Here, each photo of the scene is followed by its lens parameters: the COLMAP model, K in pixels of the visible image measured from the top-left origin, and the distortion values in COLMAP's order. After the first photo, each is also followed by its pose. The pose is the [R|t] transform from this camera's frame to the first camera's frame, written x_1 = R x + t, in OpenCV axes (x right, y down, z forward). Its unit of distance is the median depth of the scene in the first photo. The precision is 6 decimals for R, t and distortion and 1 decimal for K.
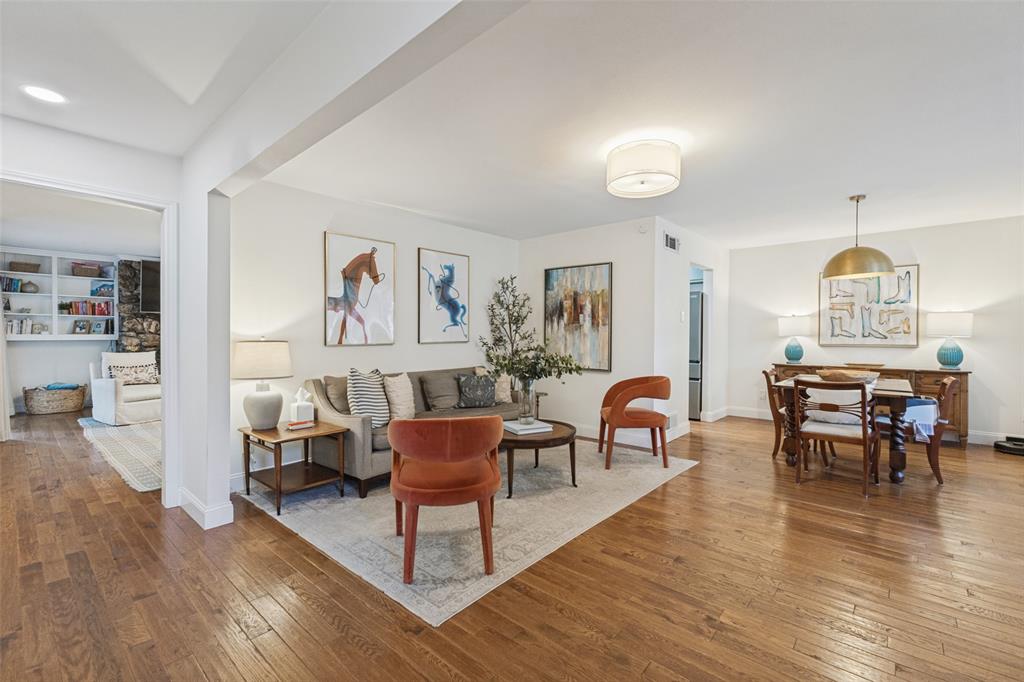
lens RADIAL K [[439.9, 0, 513.3], [0, 439.9, 336.4], [0, 0, 1]] dist [0.005966, -0.000542]
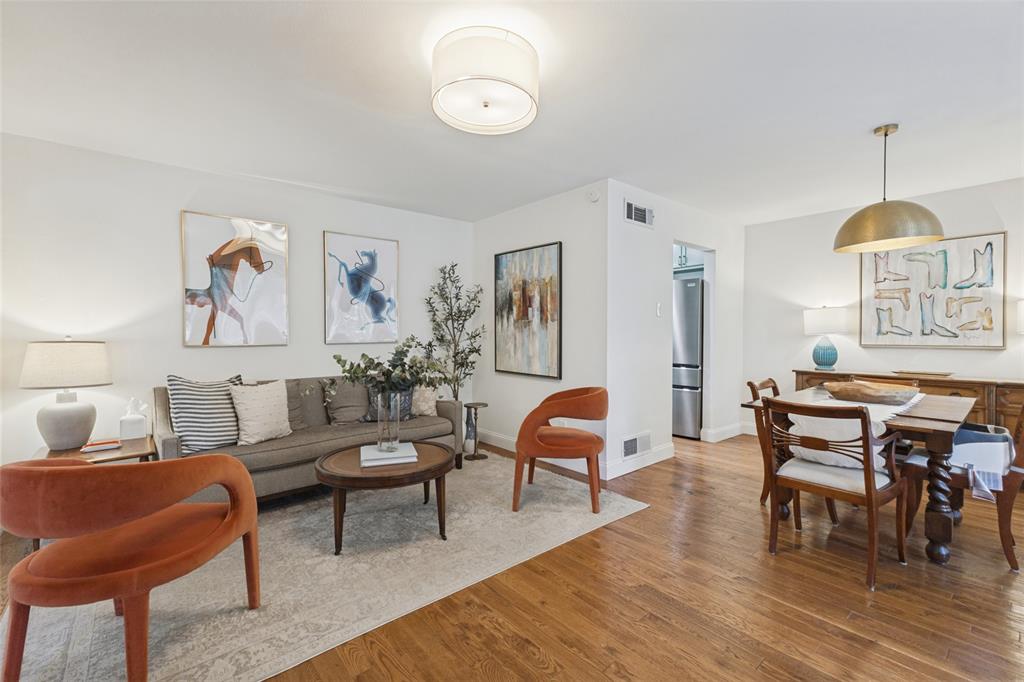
lens RADIAL K [[439.9, 0, 513.3], [0, 439.9, 336.4], [0, 0, 1]] dist [0.005966, -0.000542]
pose [[0.990108, -0.001910, -0.140297, 0.249069], [0.002147, 0.999997, 0.001535, 0.001251], [0.140294, -0.001821, 0.990108, 0.199525]]
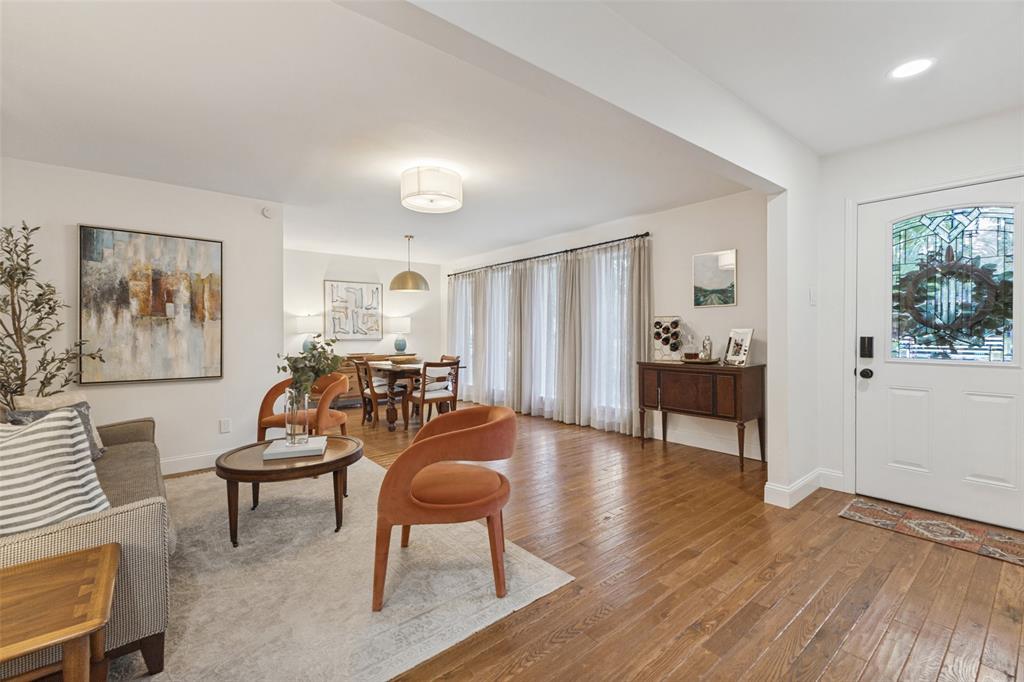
lens RADIAL K [[439.9, 0, 513.3], [0, 439.9, 336.4], [0, 0, 1]] dist [0.005966, -0.000542]
pose [[0.161712, -0.011875, 0.986767, -0.485301], [0.011028, 0.999887, 0.010226, 0.002355], [-0.986776, 0.009229, 0.161825, 0.348821]]
